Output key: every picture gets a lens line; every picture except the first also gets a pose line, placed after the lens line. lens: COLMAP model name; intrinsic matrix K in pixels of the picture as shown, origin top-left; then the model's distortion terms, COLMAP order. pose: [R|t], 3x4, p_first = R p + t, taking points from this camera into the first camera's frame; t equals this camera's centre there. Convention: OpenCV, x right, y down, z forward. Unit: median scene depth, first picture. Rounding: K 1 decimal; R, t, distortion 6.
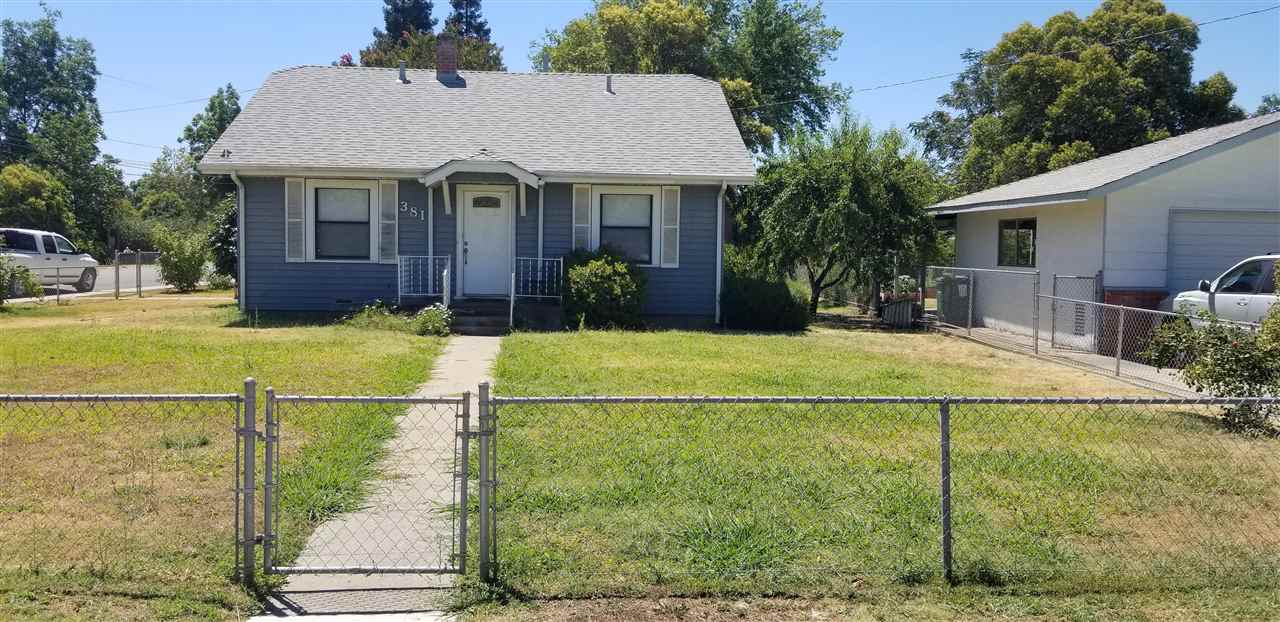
lens RADIAL K [[1022.5, 0, 636.7], [0, 1022.5, 315.1], [0, 0, 1]] dist [0.060030, -0.086697]
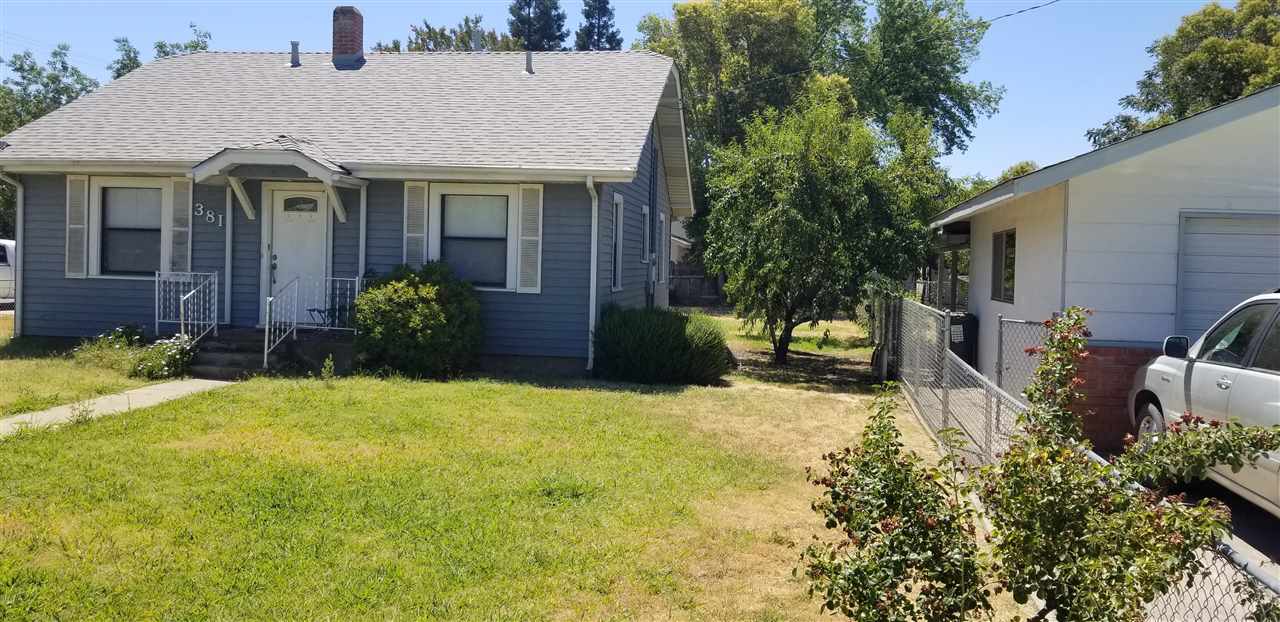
lens RADIAL K [[1022.5, 0, 645.7], [0, 1022.5, 302.9], [0, 0, 1]] dist [0.060030, -0.086697]
pose [[0.979856, 0.020306, -0.198673, 0.267904], [-0.026652, 0.999215, -0.029321, -0.019660], [0.197921, 0.034025, 0.979627, 0.287643]]
